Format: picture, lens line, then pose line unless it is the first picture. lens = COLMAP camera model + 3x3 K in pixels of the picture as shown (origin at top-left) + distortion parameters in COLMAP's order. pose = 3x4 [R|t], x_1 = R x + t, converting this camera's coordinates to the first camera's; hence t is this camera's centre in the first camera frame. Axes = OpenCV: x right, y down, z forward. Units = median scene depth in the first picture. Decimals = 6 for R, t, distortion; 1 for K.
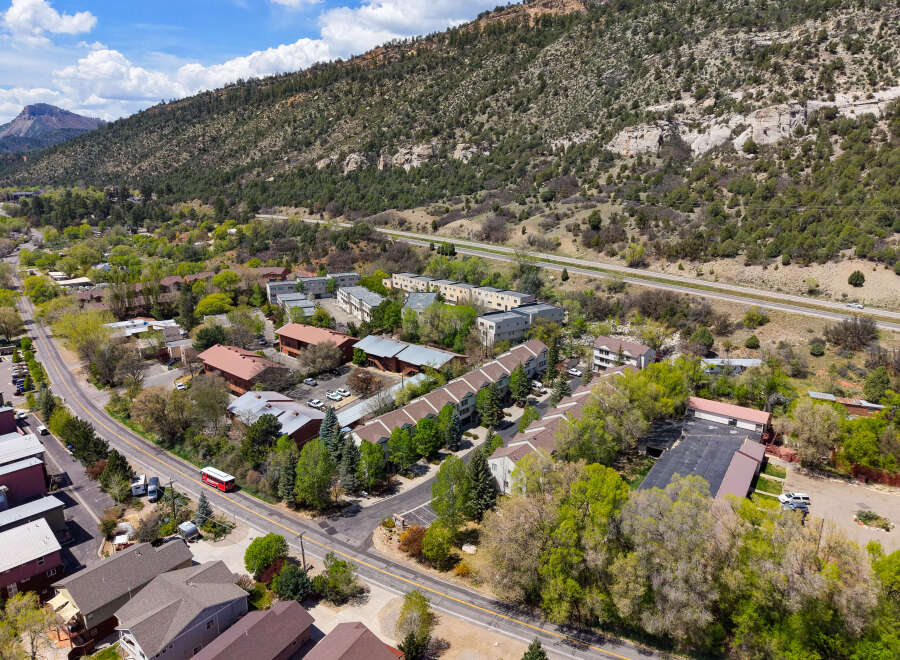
lens RADIAL K [[602.2, 0, 448.0], [0, 602.2, 329.8], [0, 0, 1]] dist [0.007214, -0.014319]
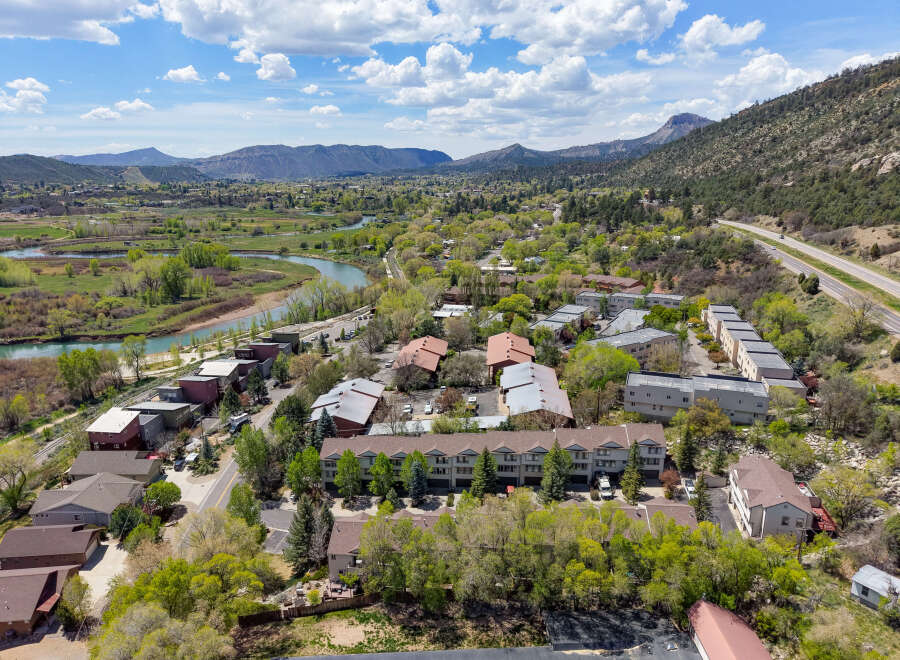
lens RADIAL K [[602.2, 0, 448.0], [0, 602.2, 329.8], [0, 0, 1]] dist [0.007214, -0.014319]
pose [[0.582241, 0.202232, -0.787463, 0.244480], [-0.206053, 0.973652, 0.097694, -0.049250], [0.786471, 0.105378, 0.608571, 0.187160]]
